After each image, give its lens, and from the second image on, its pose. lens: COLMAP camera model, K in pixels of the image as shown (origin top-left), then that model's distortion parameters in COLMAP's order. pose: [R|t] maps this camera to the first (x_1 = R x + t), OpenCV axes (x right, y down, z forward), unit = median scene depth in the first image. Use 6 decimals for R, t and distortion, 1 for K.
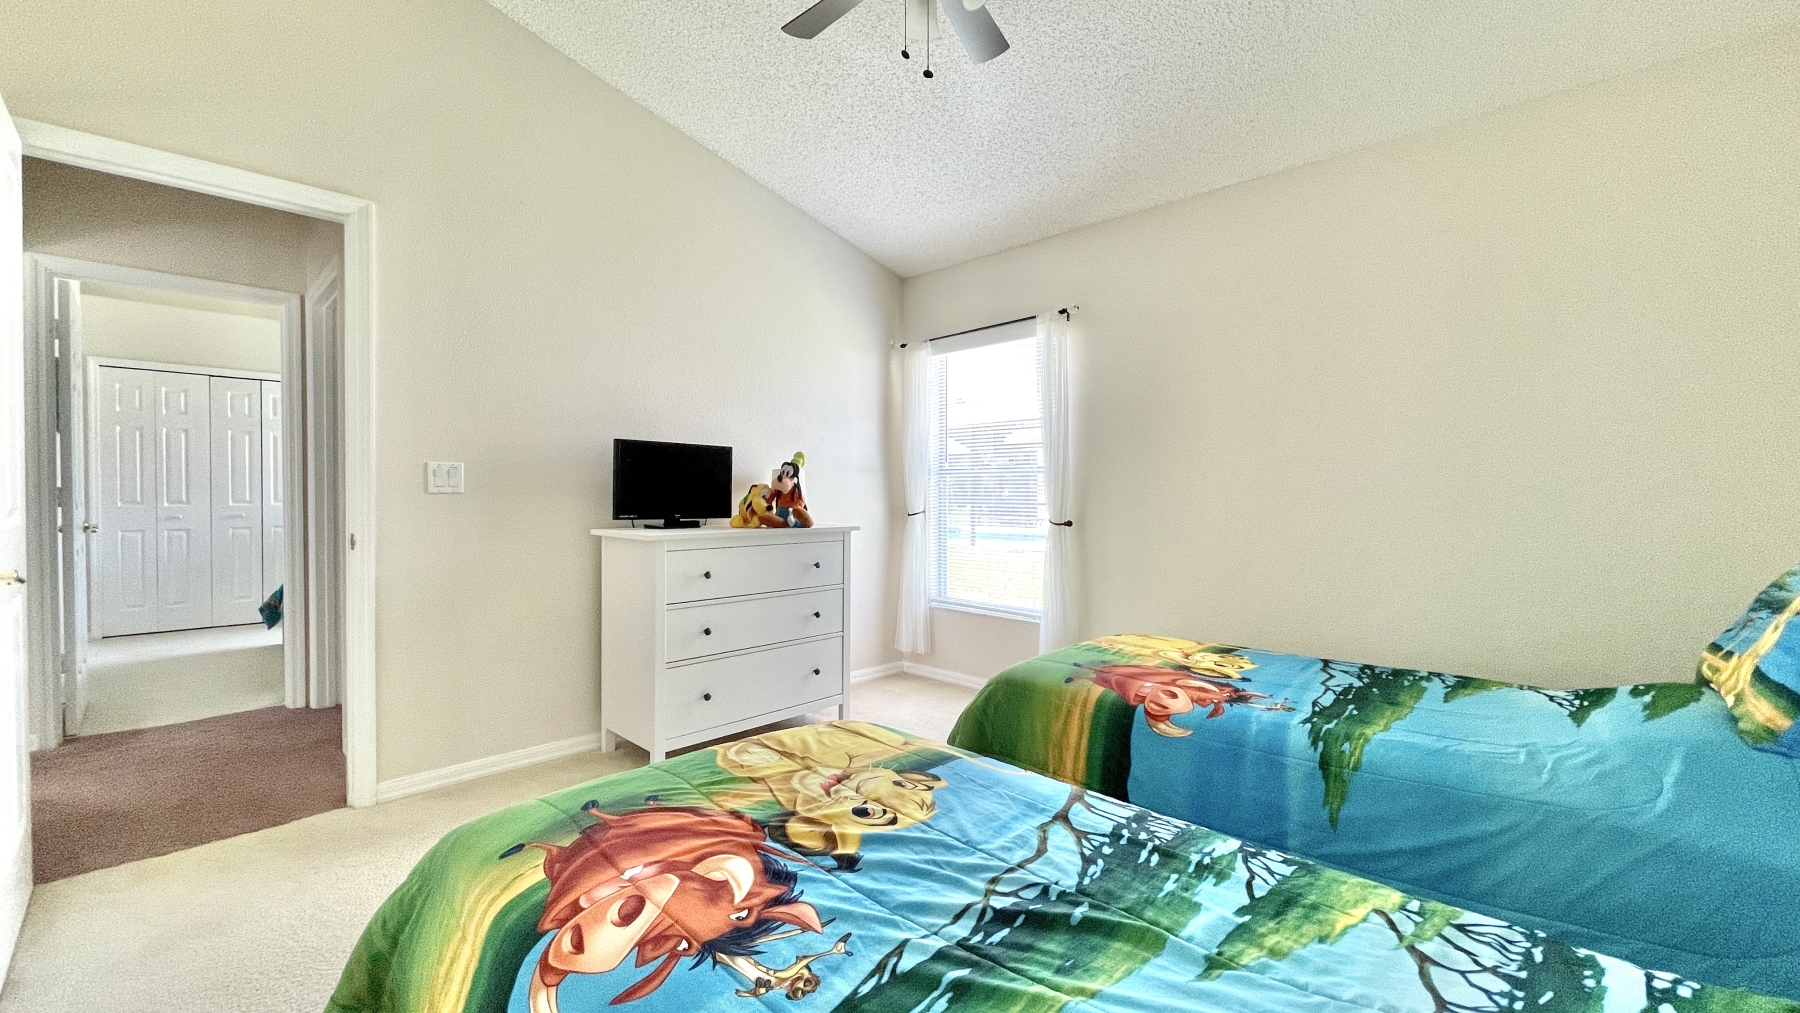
lens RADIAL K [[725.3, 0, 900.0], [0, 725.3, 506.5], [0, 0, 1]] dist [0.000206, 0.000192]
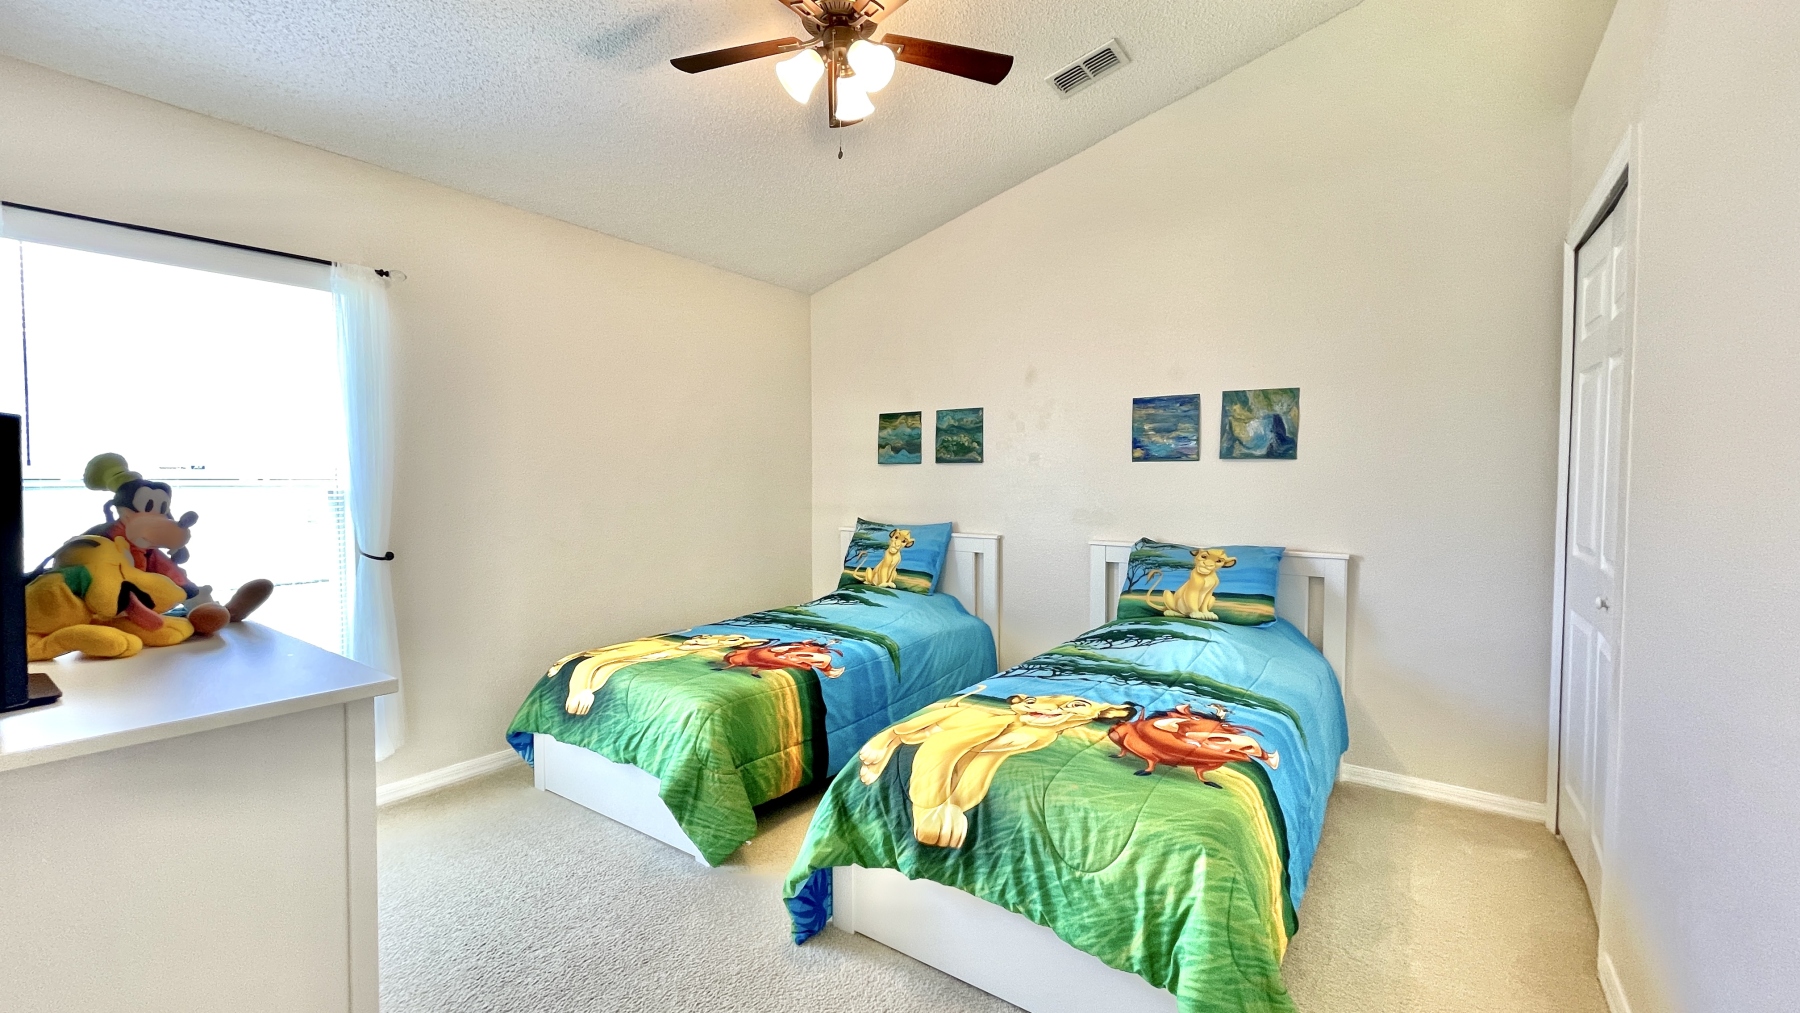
lens RADIAL K [[725.3, 0, 900.0], [0, 725.3, 506.5], [0, 0, 1]] dist [0.000206, 0.000192]
pose [[-0.151194, -0.043274, 0.987556, -1.811508], [0.017174, 0.998776, 0.046394, -0.164679], [-0.988355, 0.023975, -0.150266, 1.779523]]
